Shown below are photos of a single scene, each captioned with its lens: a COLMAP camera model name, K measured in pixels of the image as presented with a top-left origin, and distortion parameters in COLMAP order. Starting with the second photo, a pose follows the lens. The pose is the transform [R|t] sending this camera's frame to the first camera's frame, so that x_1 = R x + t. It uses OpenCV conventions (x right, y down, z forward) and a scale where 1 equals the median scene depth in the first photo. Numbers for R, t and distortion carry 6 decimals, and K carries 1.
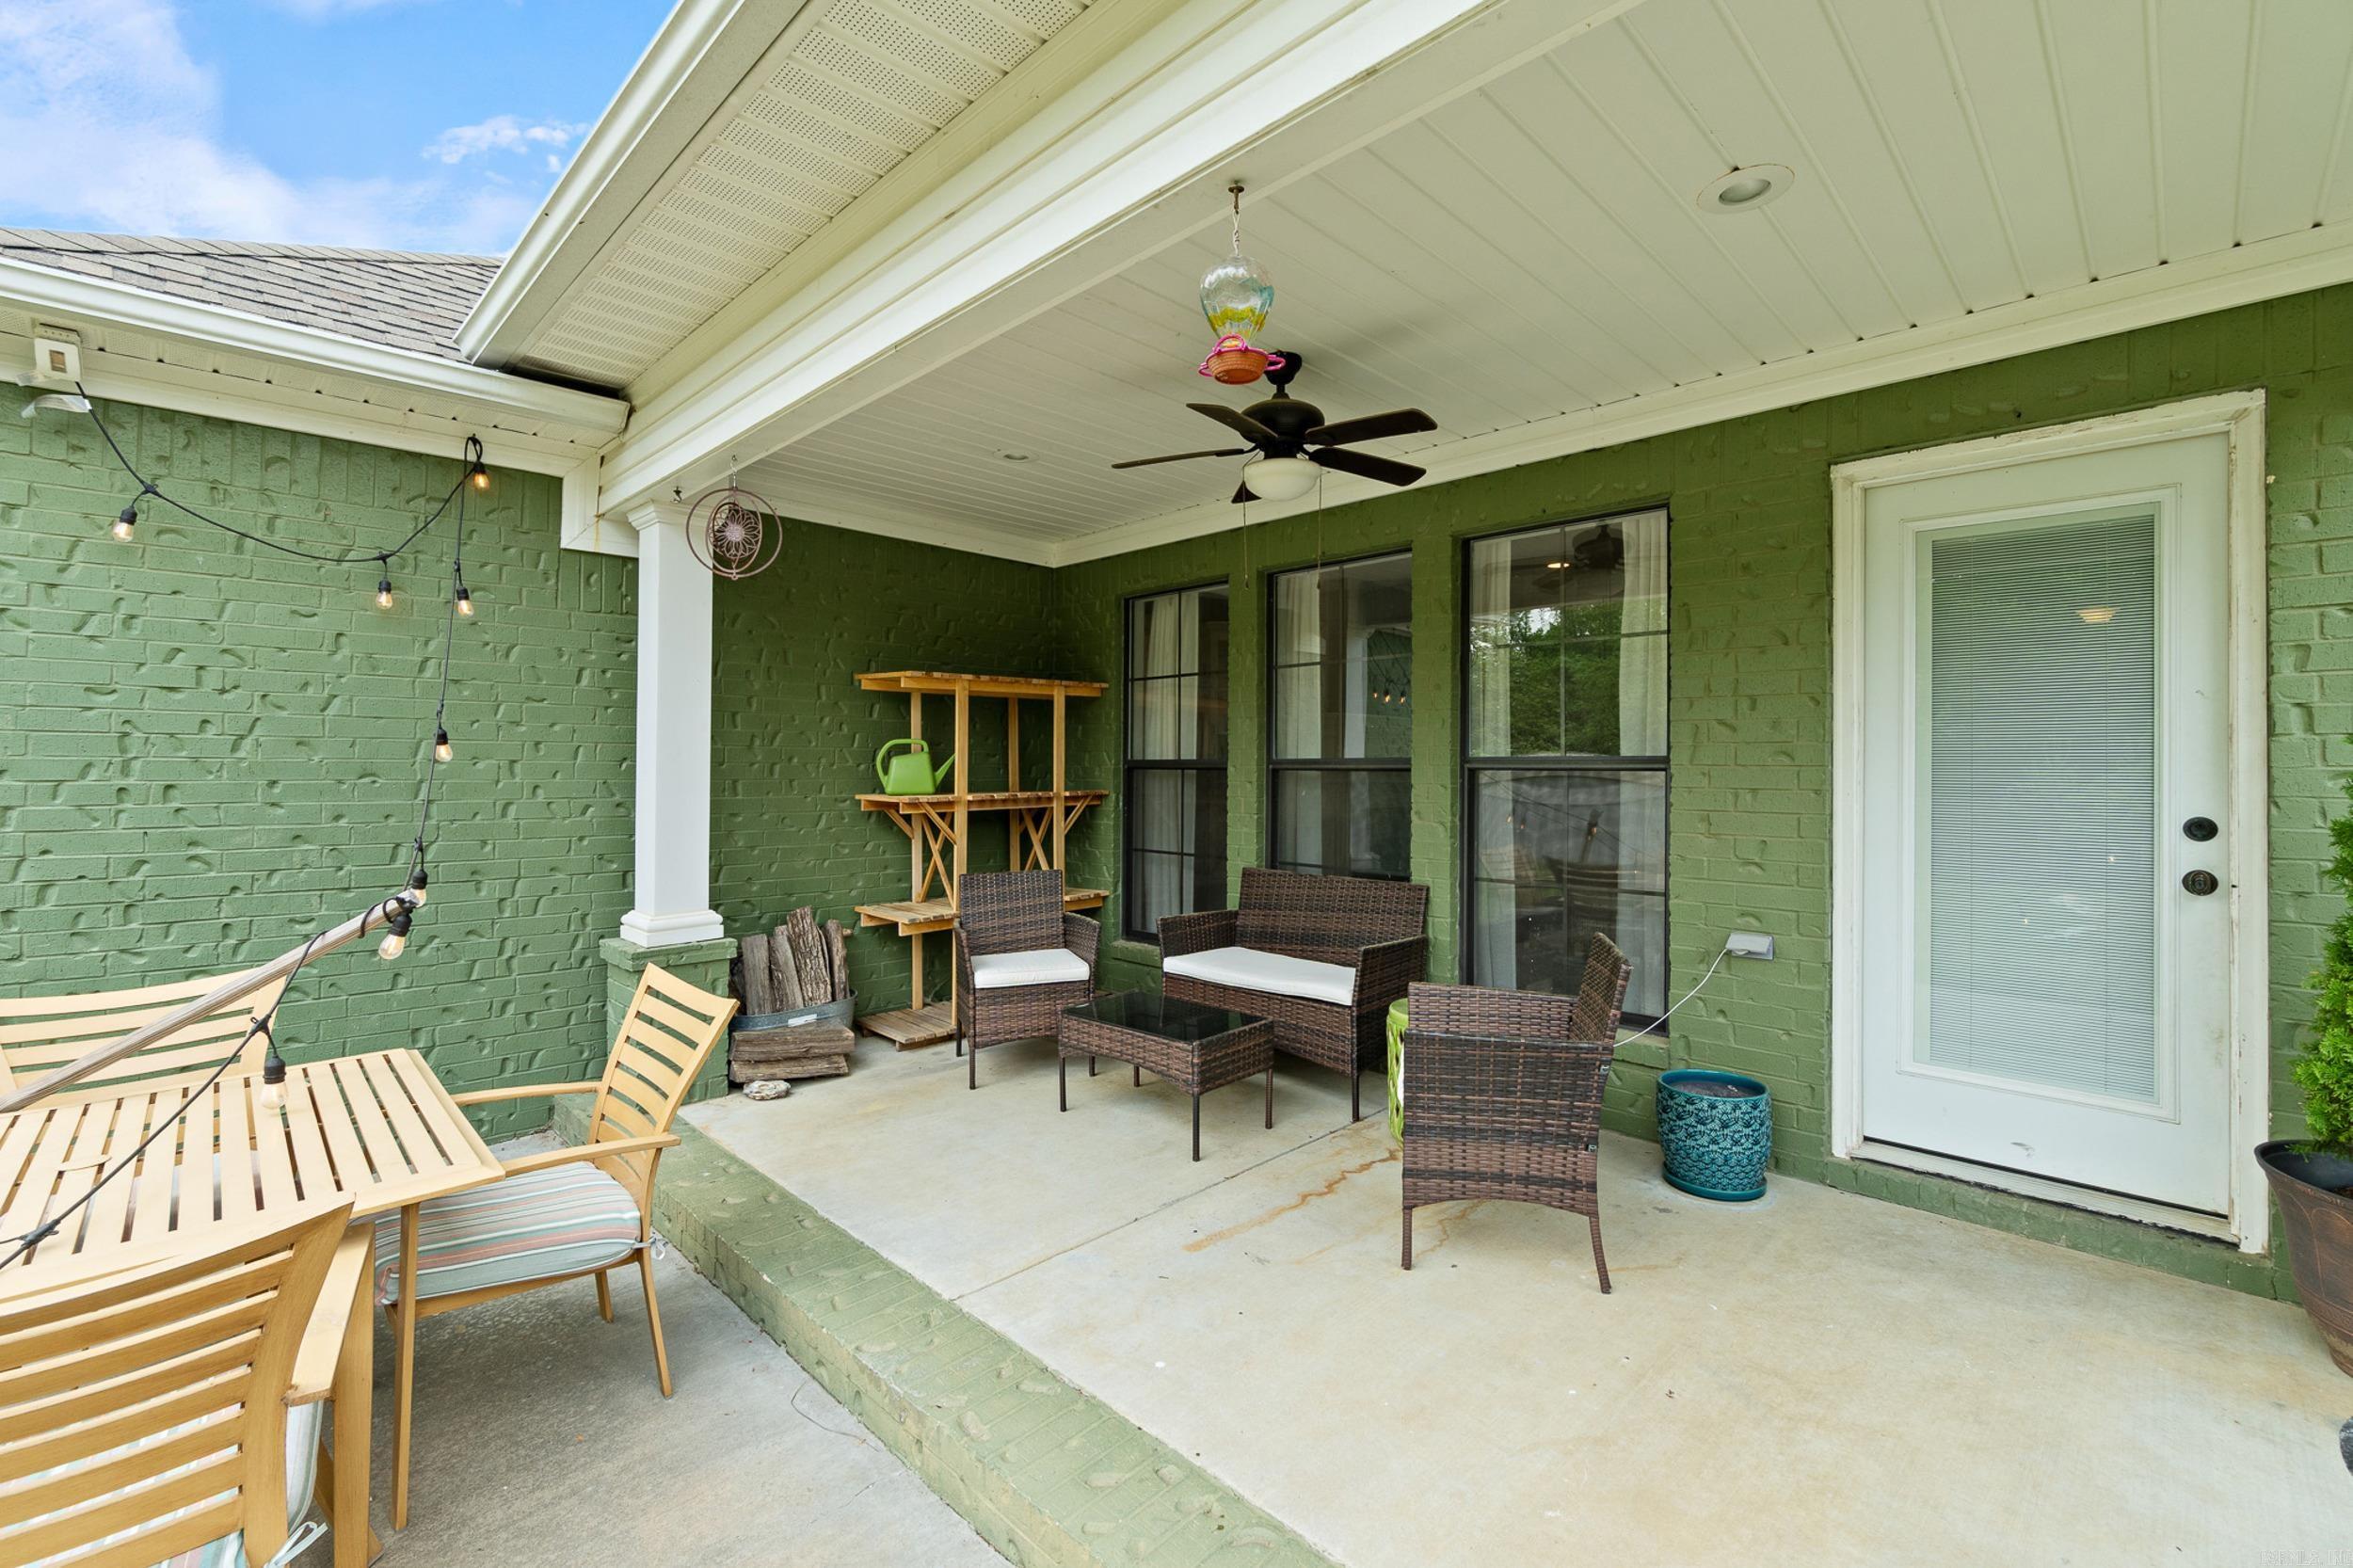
lens RADIAL K [[1017.3, 0, 1177.4], [0, 1017.3, 759.8], [0, 0, 1]] dist [-0.003191, -0.000113]
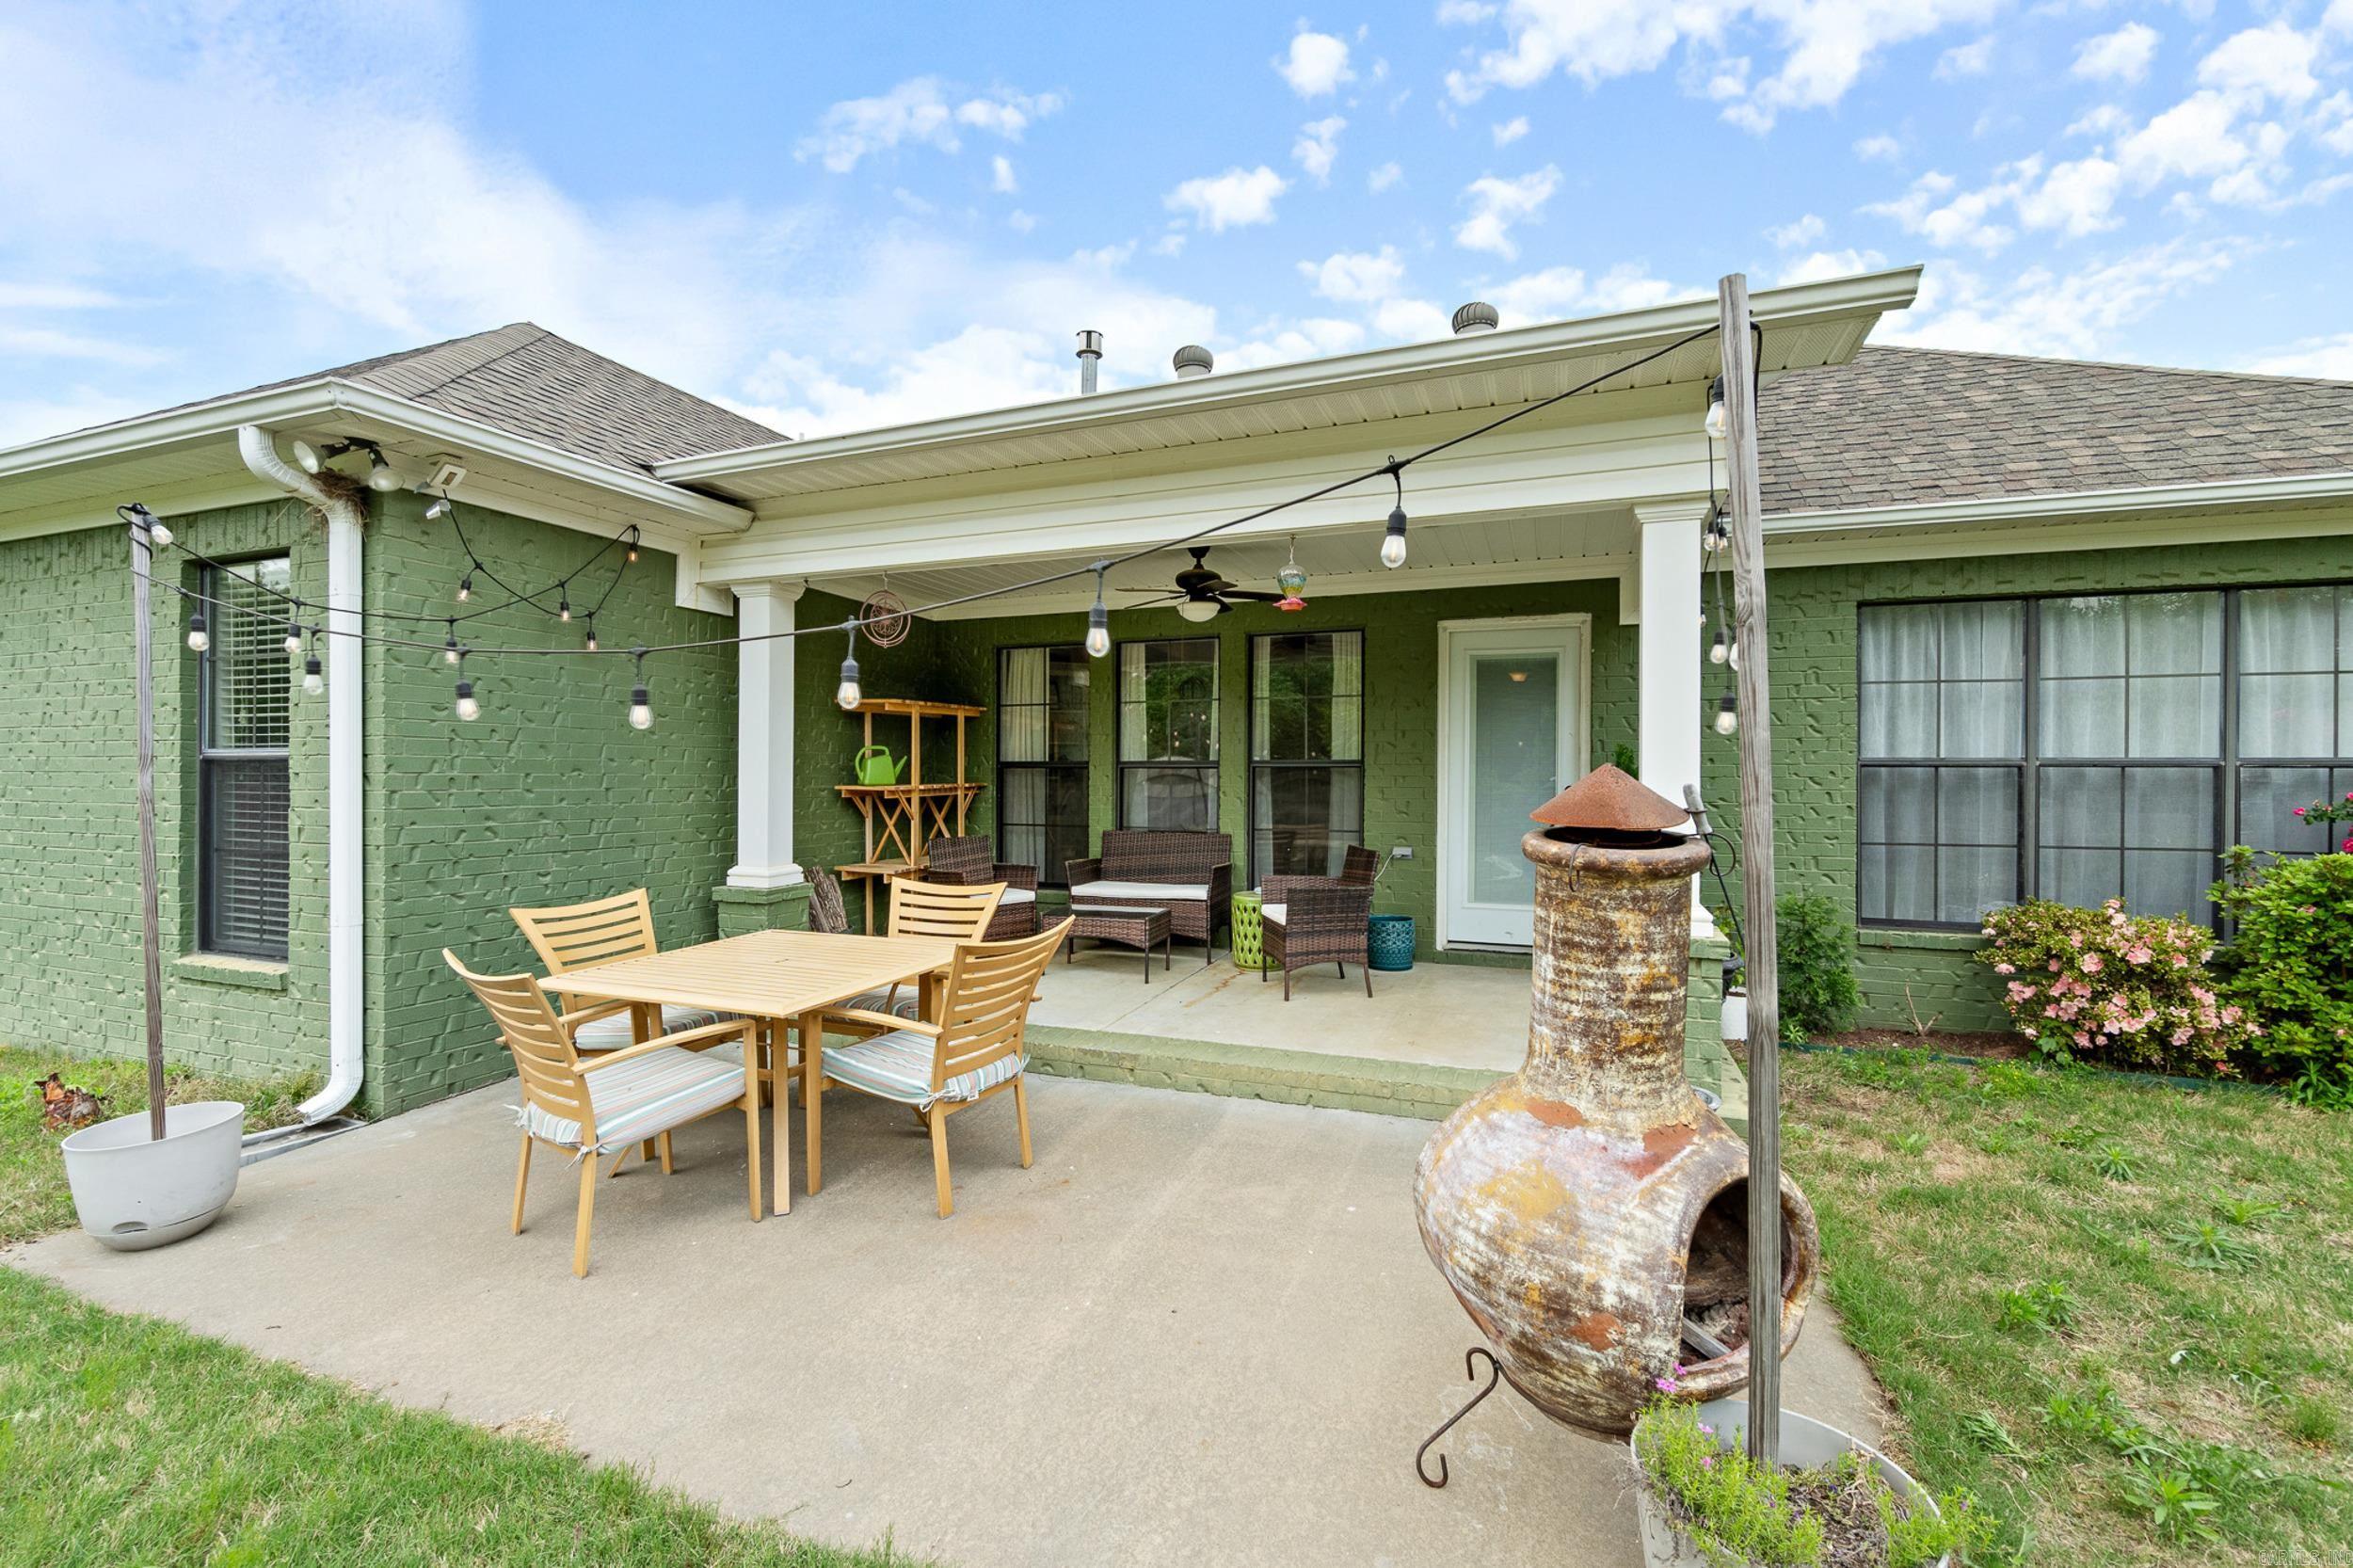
lens RADIAL K [[1027.3, 0, 1169.0], [0, 1027.3, 779.6], [0, 0, 1]] dist [0.000223, 0.000076]
pose [[0.911116, -0.003990, 0.412131, -0.573319], [-0.002396, 0.999885, 0.014977, 0.005344], [-0.412143, -0.014634, 0.911002, -0.549991]]
